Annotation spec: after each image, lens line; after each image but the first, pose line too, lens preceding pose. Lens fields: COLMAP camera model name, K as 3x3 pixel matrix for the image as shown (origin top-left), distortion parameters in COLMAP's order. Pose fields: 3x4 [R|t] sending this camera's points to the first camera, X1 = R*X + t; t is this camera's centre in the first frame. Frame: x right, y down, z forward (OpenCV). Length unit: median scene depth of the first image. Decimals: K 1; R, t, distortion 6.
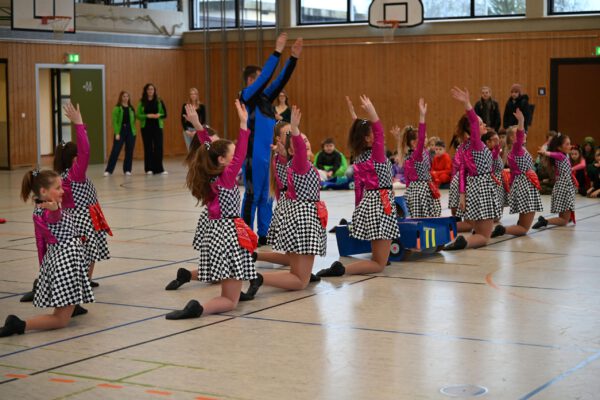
lens RADIAL K [[1242.3, 0, 300.0], [0, 1242.3, 200.0], [0, 0, 1]] dist [-0.000686, -0.258502]
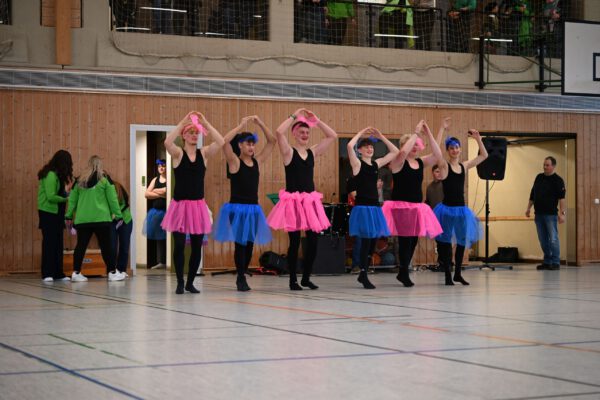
lens RADIAL K [[1301.8, 0, 300.0], [0, 1301.8, 200.0], [0, 0, 1]] dist [-0.013494, 0.010615]
pose [[0.824967, -0.004829, -0.565161, 0.105421], [-0.050097, 0.995403, -0.081633, 0.012346], [0.562957, 0.095658, 0.820932, 0.170334]]
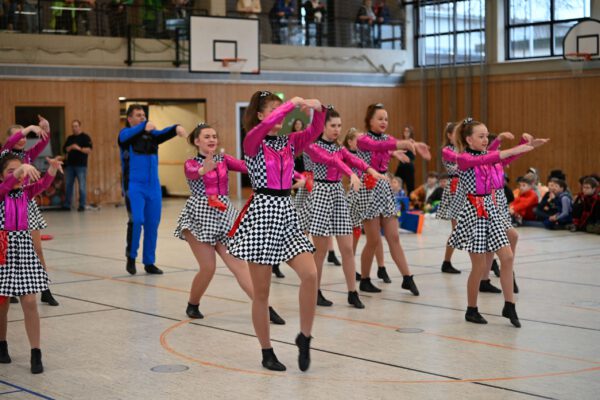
lens RADIAL K [[1197.4, 0, 300.0], [0, 1197.4, 200.0], [0, 0, 1]] dist [0.016039, -0.407372]
pose [[0.932467, 0.014089, -0.360981, 0.218026], [-0.023317, 0.999503, -0.021221, -0.004252], [0.360502, 0.028205, 0.932332, 0.048809]]
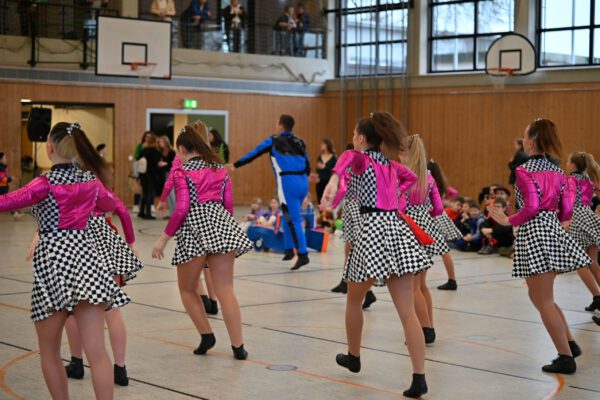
lens RADIAL K [[1207.7, 0, 311.9], [0, 1207.7, 199.8], [0, 0, 1]] dist [0.001805, -0.229129]
pose [[0.953520, 0.034591, -0.299339, 0.223317], [-0.046026, 0.998452, -0.031233, -0.008857], [0.297795, 0.043559, 0.953636, 0.084363]]
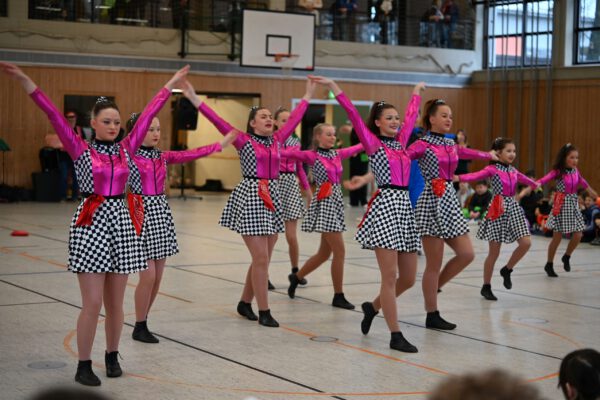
lens RADIAL K [[1207.7, 0, 311.9], [0, 1207.7, 199.8], [0, 0, 1]] dist [0.001805, -0.229129]
pose [[0.896053, 0.052752, -0.440802, 0.266271], [-0.066402, 0.997671, -0.015585, -0.007970], [0.438954, 0.043235, 0.897469, 0.077859]]
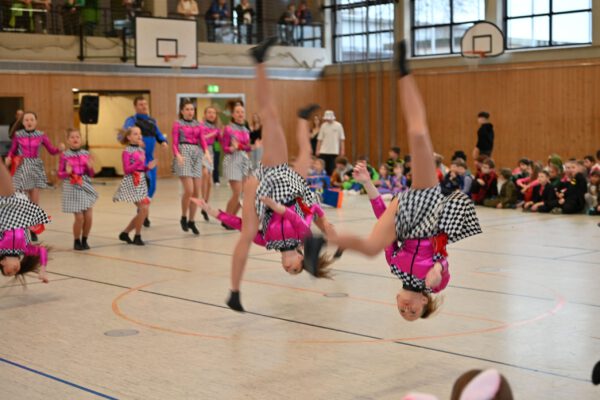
lens RADIAL K [[1033.1, 0, 300.0], [0, 1033.1, 200.0], [0, 0, 1]] dist [0.014601, -0.152805]
pose [[0.954275, 0.016355, -0.298481, 0.212167], [-0.017711, 0.999841, -0.001839, -0.004831], [0.298404, 0.007041, 0.954414, 0.058730]]
